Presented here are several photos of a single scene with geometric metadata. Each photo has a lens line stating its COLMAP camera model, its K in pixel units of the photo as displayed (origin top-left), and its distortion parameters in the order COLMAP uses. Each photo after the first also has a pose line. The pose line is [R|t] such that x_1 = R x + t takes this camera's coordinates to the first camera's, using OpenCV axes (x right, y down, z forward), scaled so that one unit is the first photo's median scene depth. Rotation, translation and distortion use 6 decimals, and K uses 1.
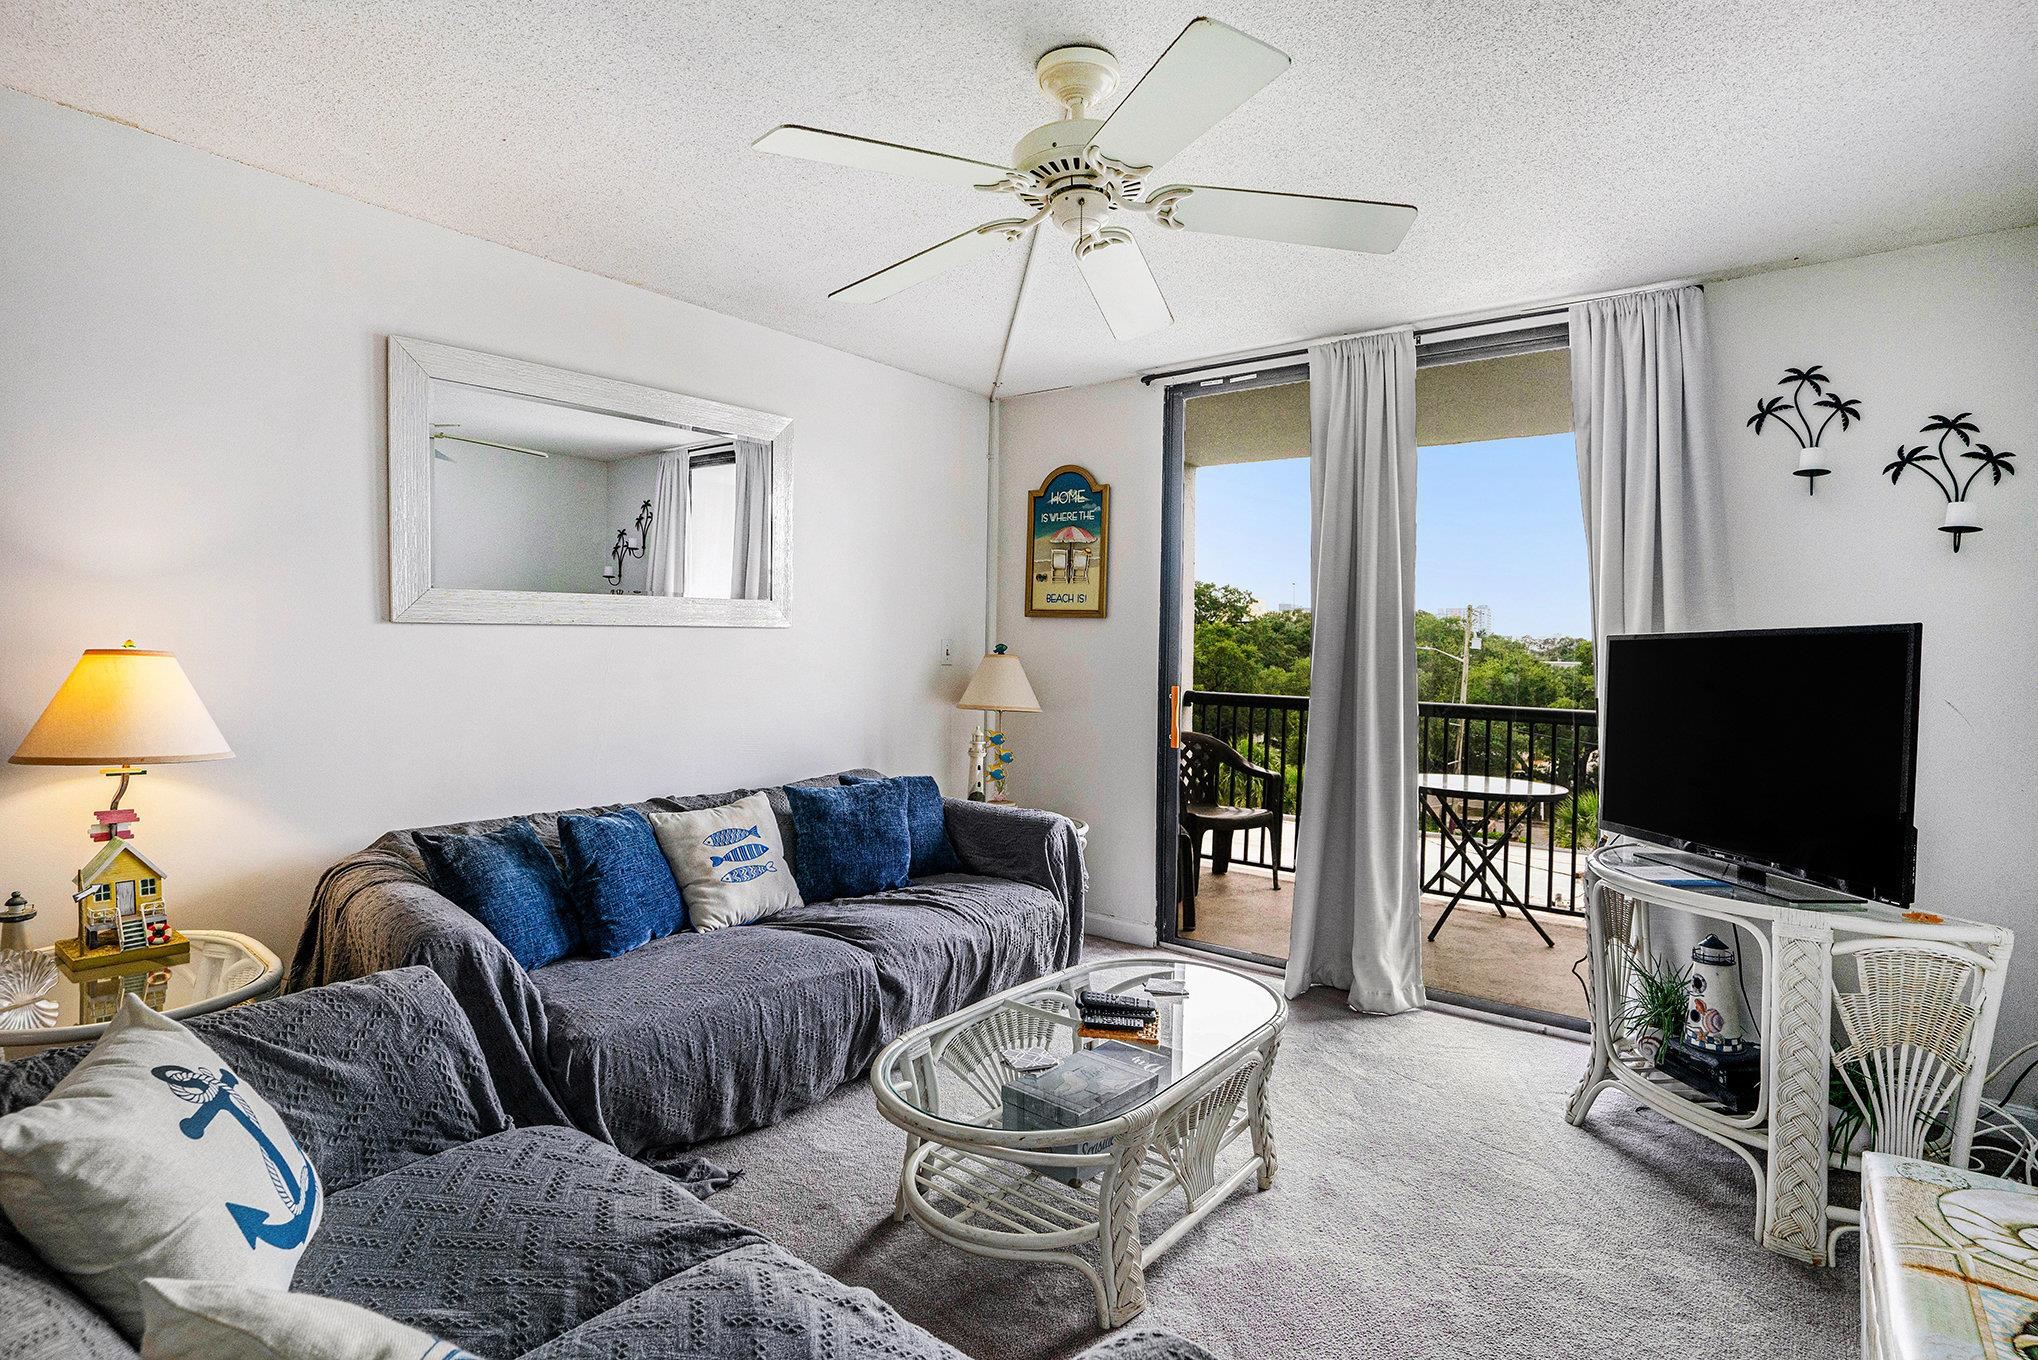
lens RADIAL K [[1021.7, 0, 1019.0], [0, 1021.7, 680.0], [0, 0, 1]] dist [-0.073719, 0.042967]
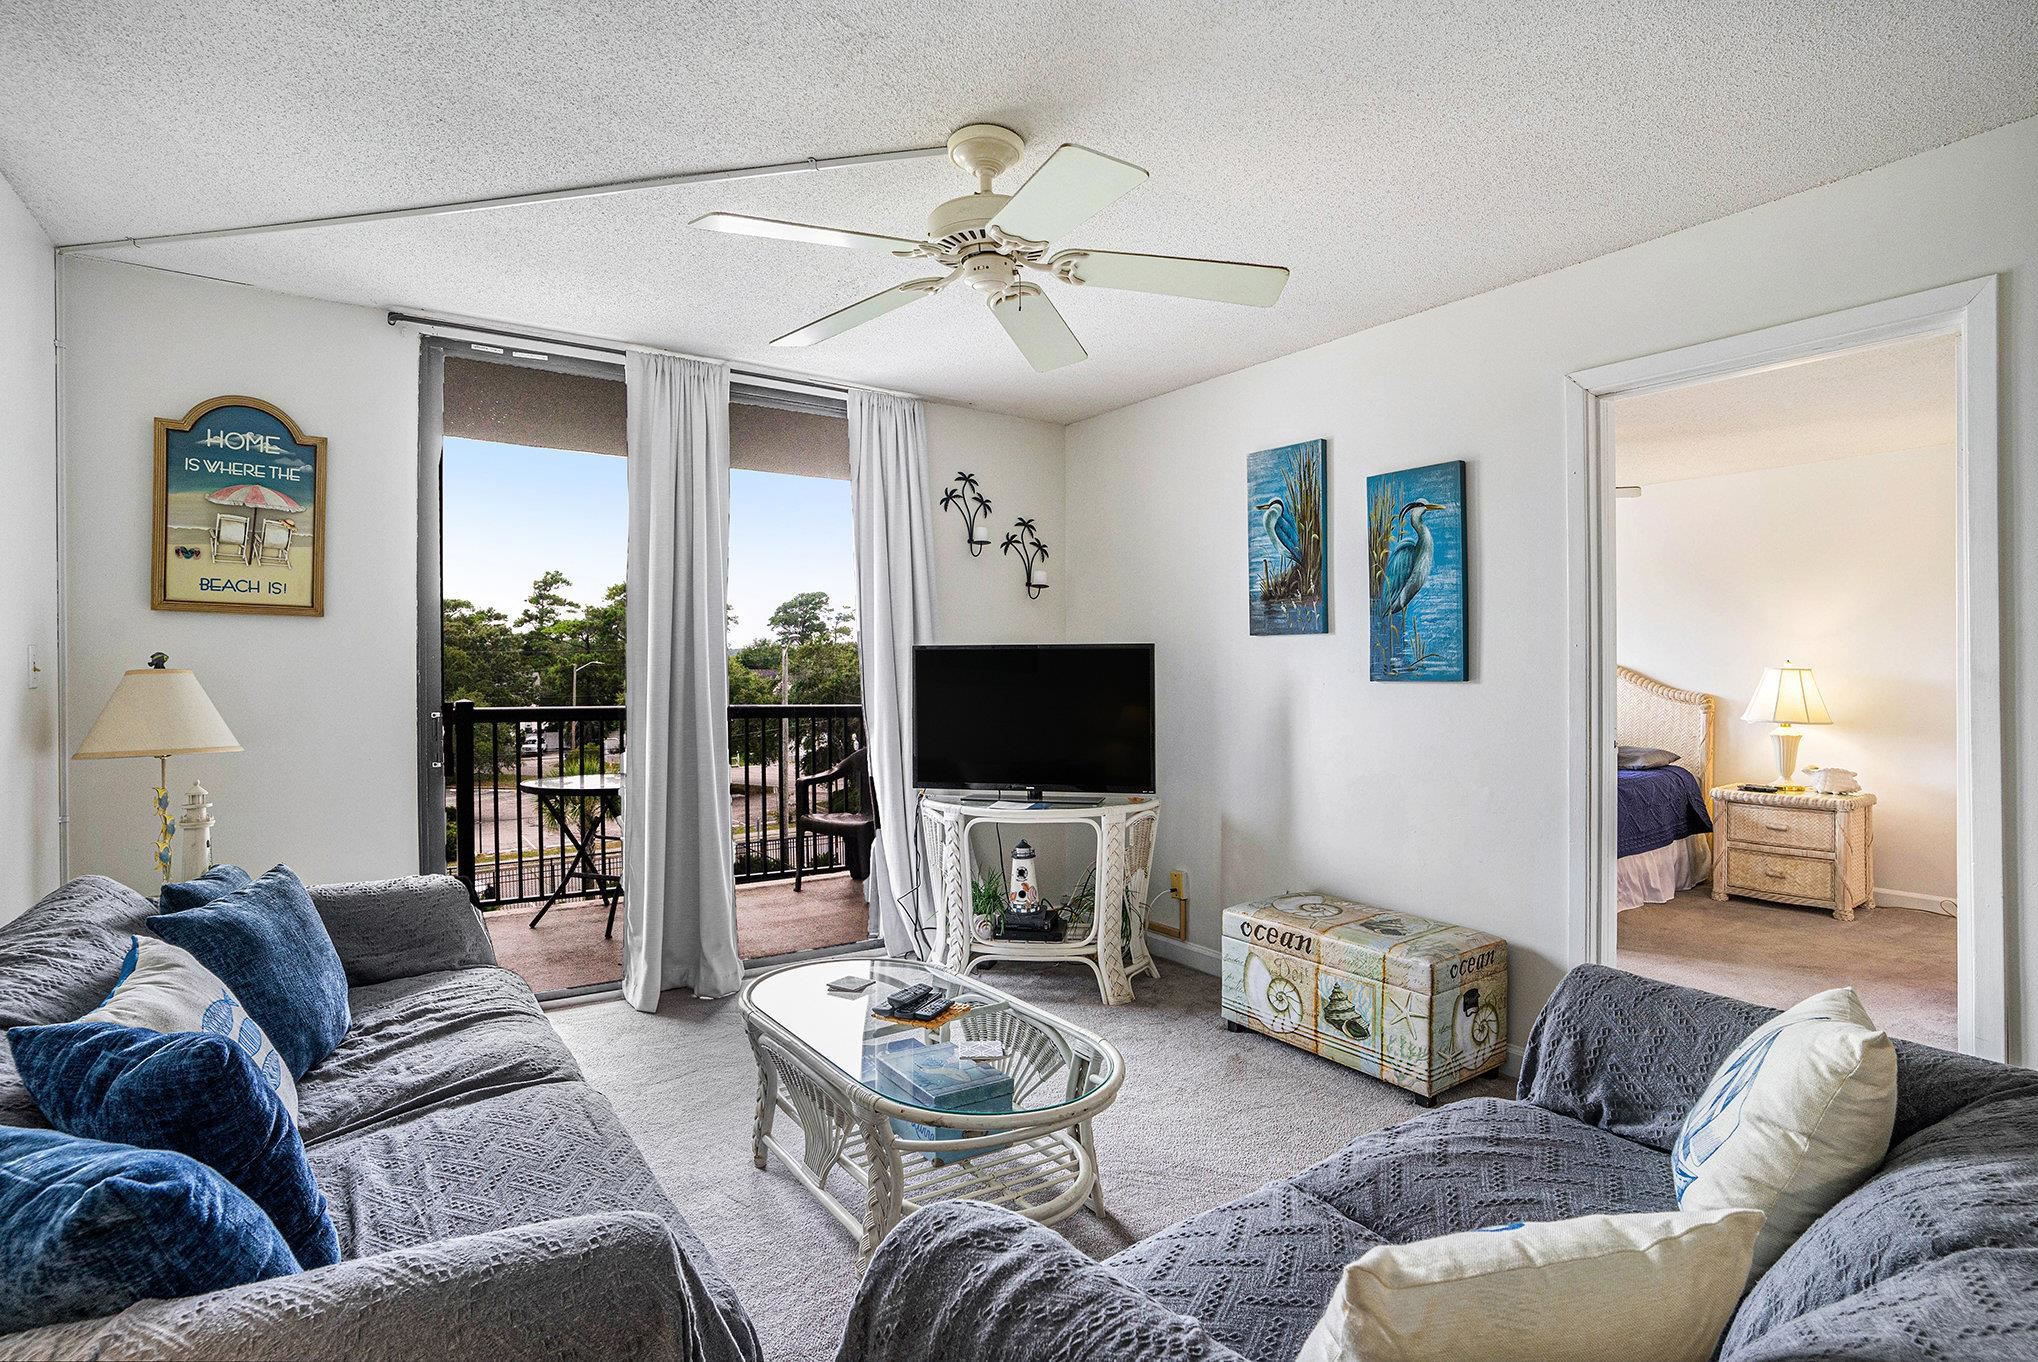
lens RADIAL K [[1022.9, 0, 1020.3], [0, 1022.9, 665.4], [0, 0, 1]] dist [-0.075122, 0.044163]
pose [[0.286005, -0.017682, 0.958065, -0.532060], [0.027146, 0.999578, 0.010344, -0.021479], [-0.957843, 0.023049, 0.286365, 0.347149]]
